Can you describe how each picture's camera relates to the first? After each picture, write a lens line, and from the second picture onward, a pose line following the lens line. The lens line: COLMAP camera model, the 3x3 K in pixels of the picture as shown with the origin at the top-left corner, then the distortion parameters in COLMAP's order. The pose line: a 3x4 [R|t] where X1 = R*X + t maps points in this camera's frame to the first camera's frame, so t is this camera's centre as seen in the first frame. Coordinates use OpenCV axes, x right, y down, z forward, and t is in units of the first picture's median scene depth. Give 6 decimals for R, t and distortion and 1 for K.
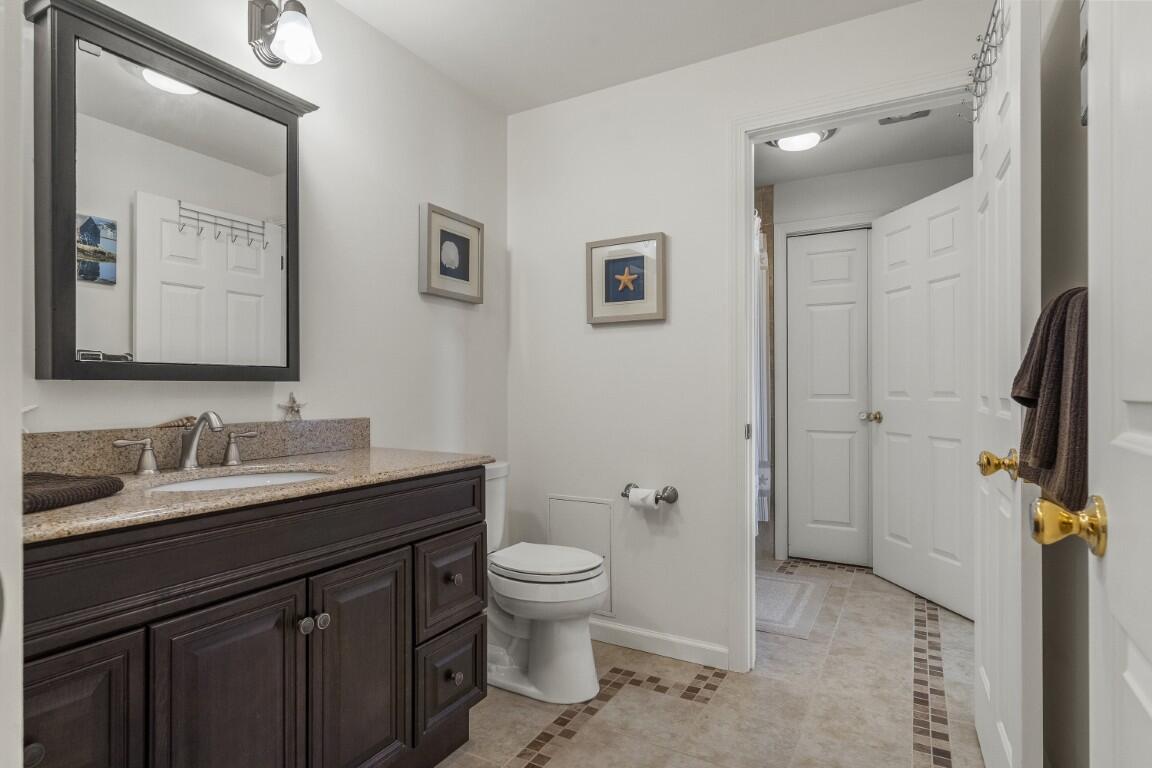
lens RADIAL K [[582.1, 0, 573.5], [0, 582.1, 385.8], [0, 0, 1]] dist [-0.001963, 0.000209]
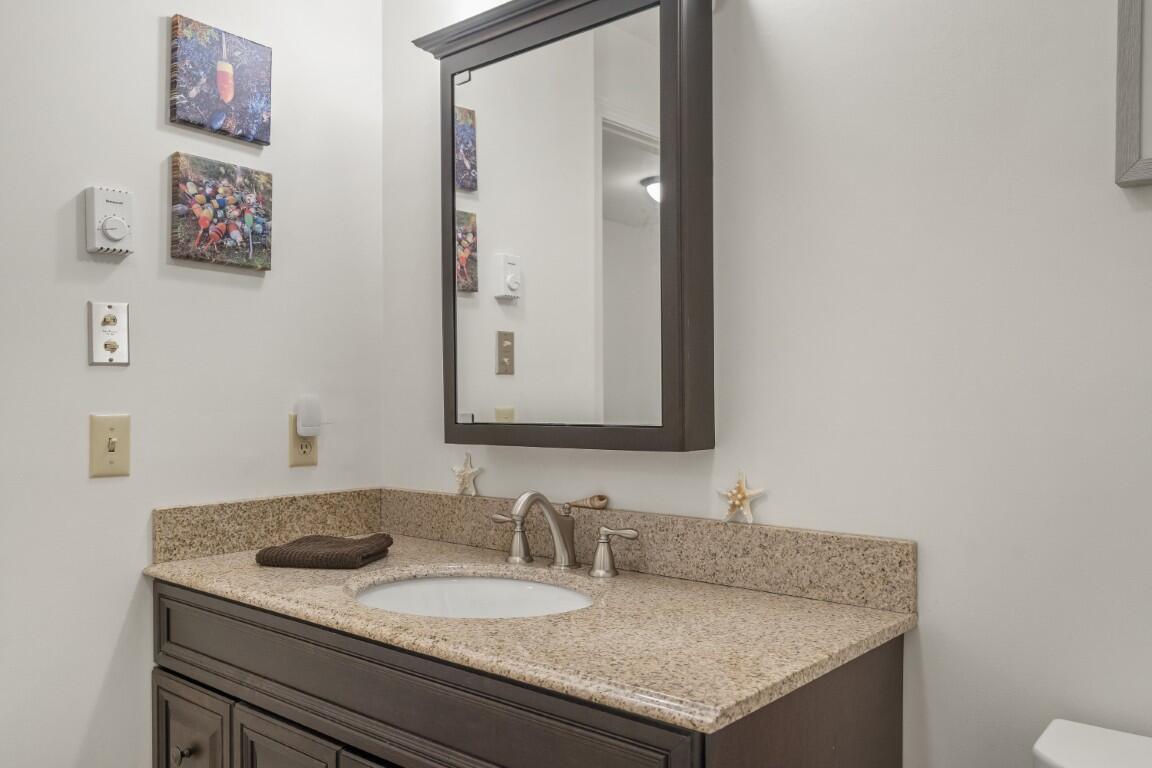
lens RADIAL K [[901.2, 0, 576.5], [0, 901.2, 400.6], [0, 0, 1]] dist [0.013840, -0.001781]
pose [[-0.172938, 0.003845, -0.984925, 0.398106], [0.006130, 0.999977, 0.002827, -0.061088], [0.984914, -0.005549, -0.172958, 1.073005]]
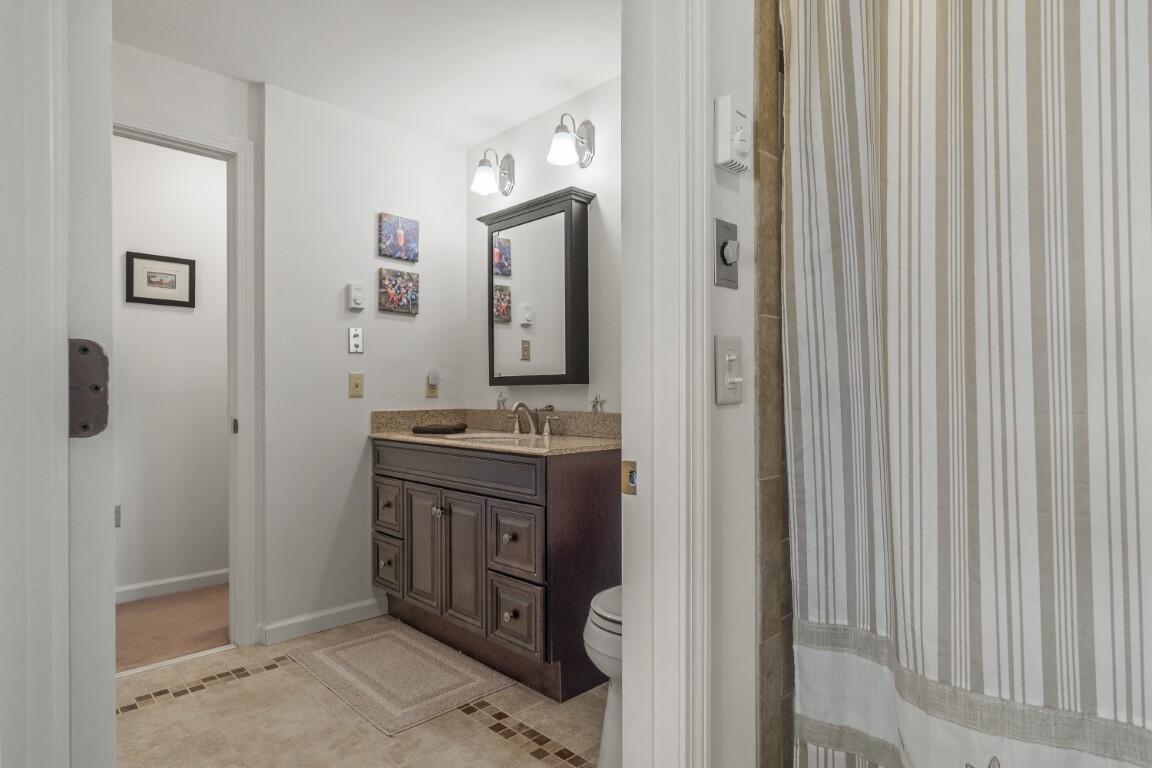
lens RADIAL K [[620.8, 0, 580.6], [0, 620.8, 388.9], [0, 0, 1]] dist [-0.003148, 0.001938]
pose [[-0.248070, -0.002952, -0.968738, 1.032145], [0.007314, 0.999961, -0.004920, 0.012944], [0.968715, -0.008306, -0.248038, 1.432579]]
